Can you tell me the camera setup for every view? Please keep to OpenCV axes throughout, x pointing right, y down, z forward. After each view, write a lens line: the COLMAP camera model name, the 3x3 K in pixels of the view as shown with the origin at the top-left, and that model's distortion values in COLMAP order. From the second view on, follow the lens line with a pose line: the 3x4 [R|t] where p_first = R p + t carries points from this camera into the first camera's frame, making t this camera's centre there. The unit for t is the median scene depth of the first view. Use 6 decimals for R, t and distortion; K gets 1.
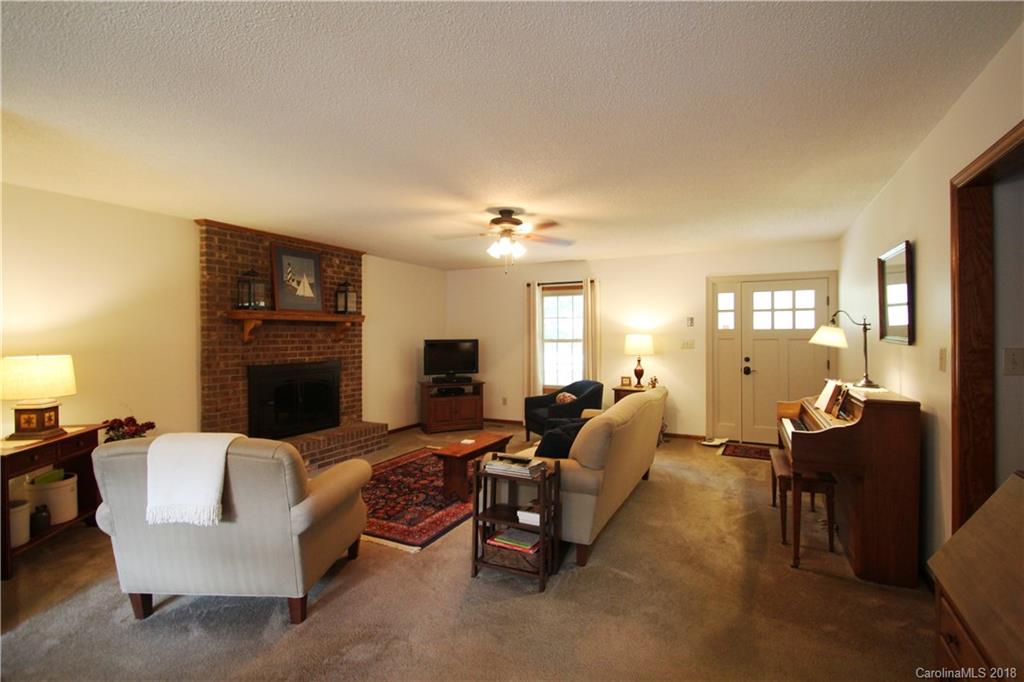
lens RADIAL K [[474.7, 0, 518.9], [0, 474.7, 336.6], [0, 0, 1]] dist [0.007644, -0.001138]
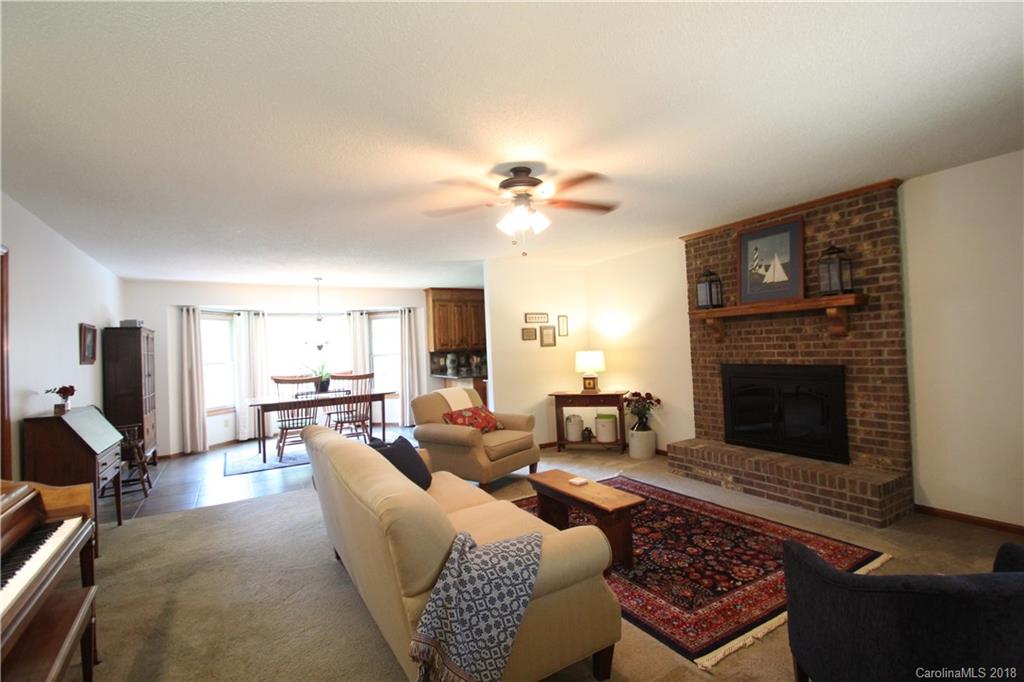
lens RADIAL K [[474.7, 0, 529.1], [0, 474.7, 336.2], [0, 0, 1]] dist [0.007644, -0.001138]
pose [[-0.512906, 0.009924, -0.858388, 0.432355], [0.045163, 0.998860, -0.015437, 0.000336], [0.857256, -0.046685, -0.512770, 0.999150]]
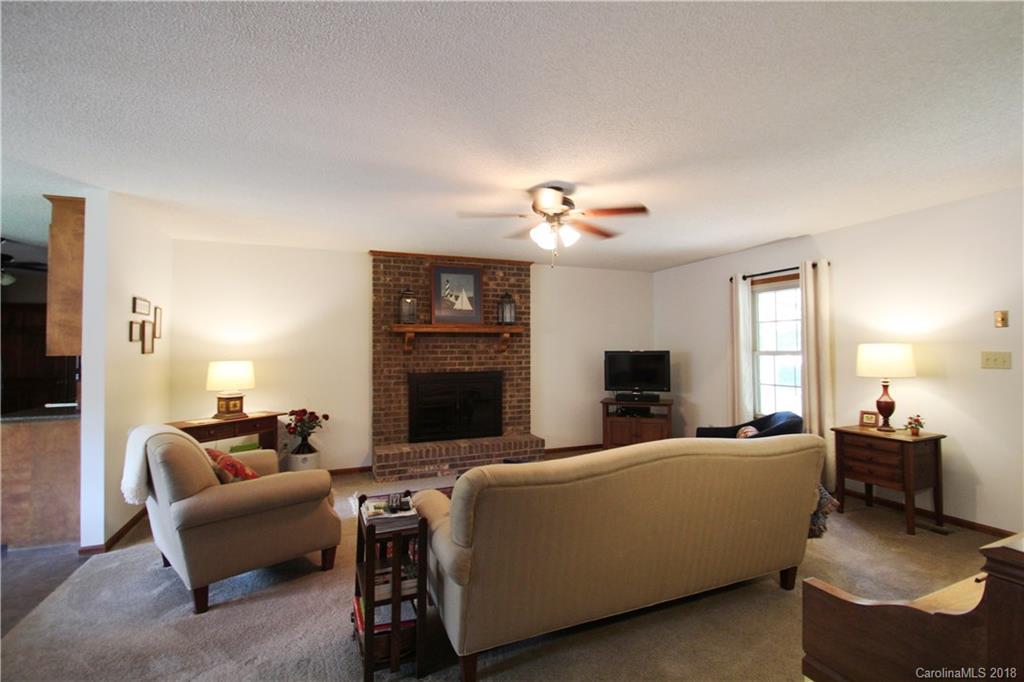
lens RADIAL K [[474.7, 0, 526.6], [0, 474.7, 335.3], [0, 0, 1]] dist [0.007644, -0.001138]
pose [[0.765301, -0.016830, -0.643453, 0.328210], [0.000158, 0.999663, -0.025959, 0.000488], [0.643673, 0.019764, 0.765046, 0.262952]]
